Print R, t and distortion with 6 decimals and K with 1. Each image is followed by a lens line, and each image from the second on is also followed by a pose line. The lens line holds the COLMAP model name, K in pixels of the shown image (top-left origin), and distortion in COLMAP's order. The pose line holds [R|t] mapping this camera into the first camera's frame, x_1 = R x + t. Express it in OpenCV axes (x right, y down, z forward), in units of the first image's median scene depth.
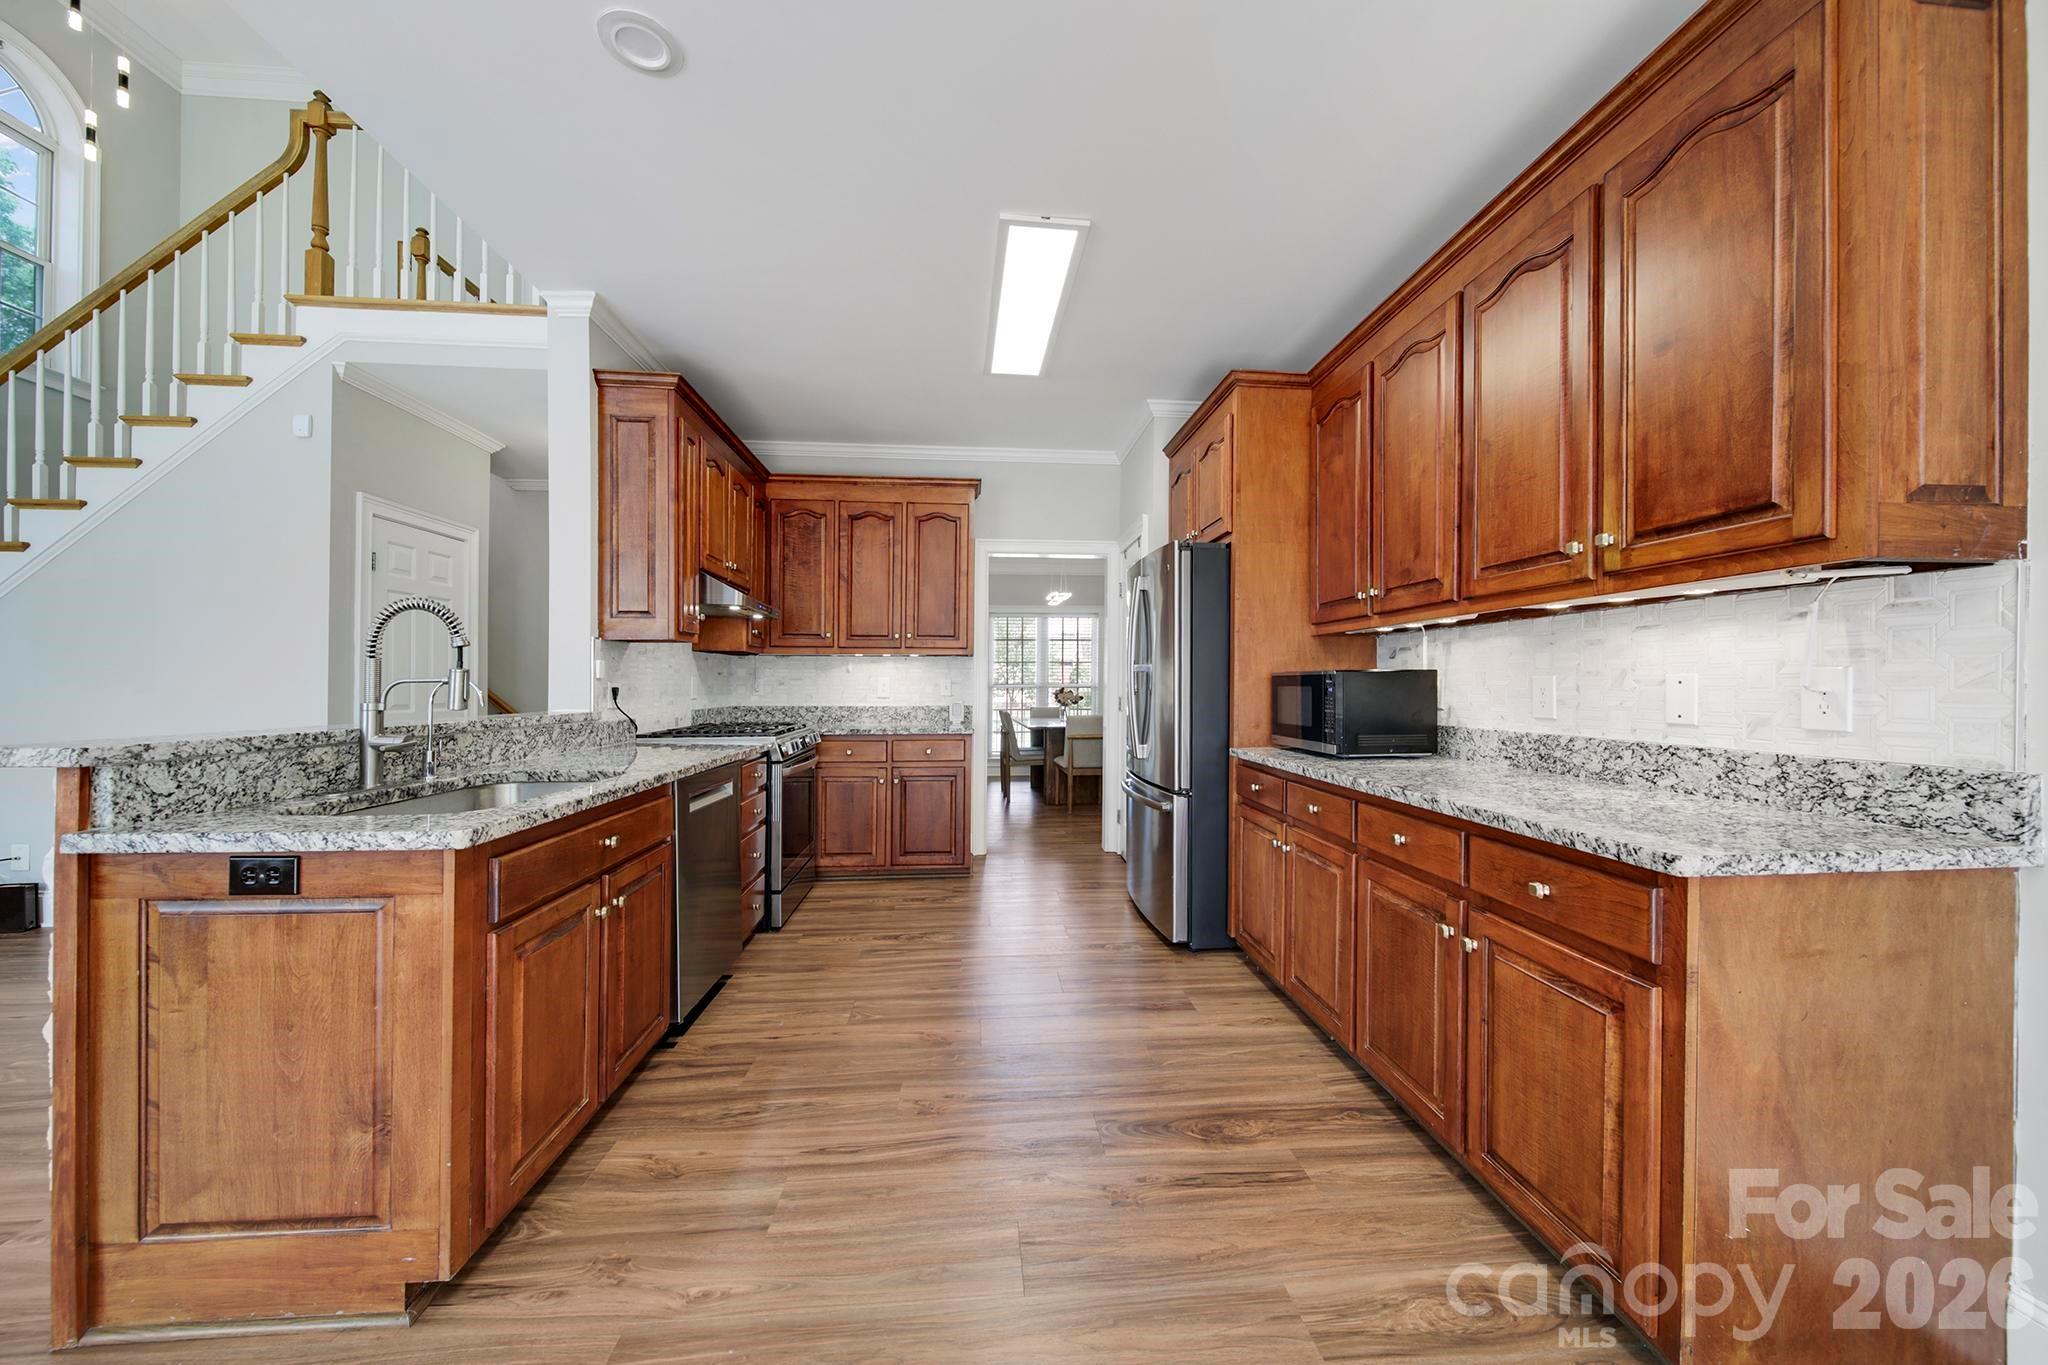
lens RADIAL K [[732.3, 0, 1029.5], [0, 732.3, 684.1], [0, 0, 1]] dist [-0.002218, -0.000240]
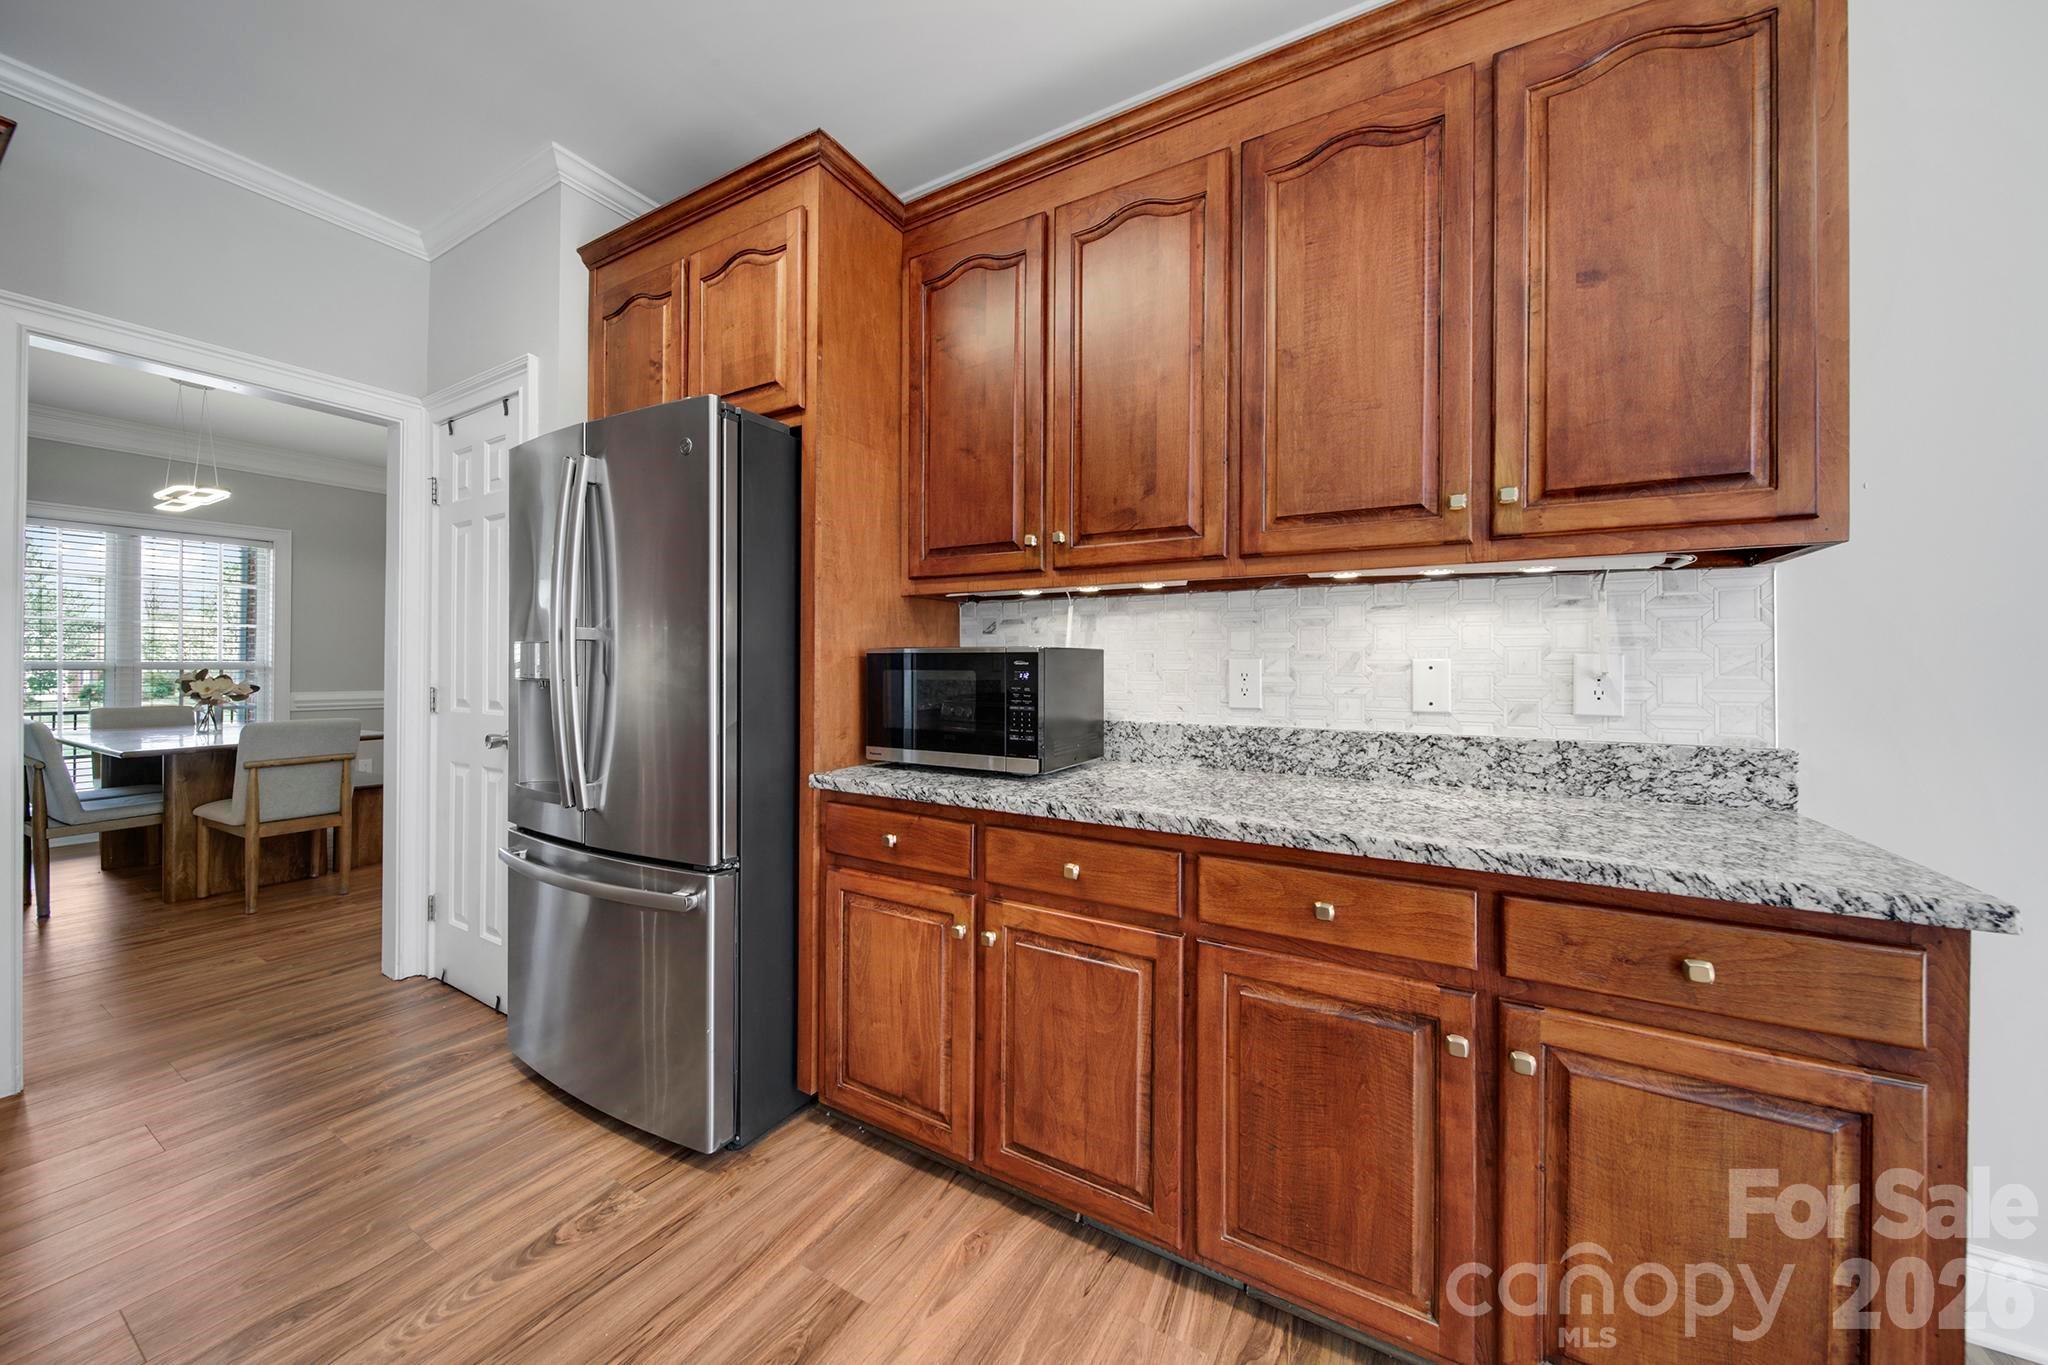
lens RADIAL K [[732.3, 0, 1025.6], [0, 732.3, 670.0], [0, 0, 1]] dist [-0.002218, -0.000240]
pose [[0.574902, -0.000986, 0.818222, -0.165523], [-0.005346, 0.999973, 0.004961, -0.001216], [-0.818205, -0.007226, 0.574881, 0.806035]]
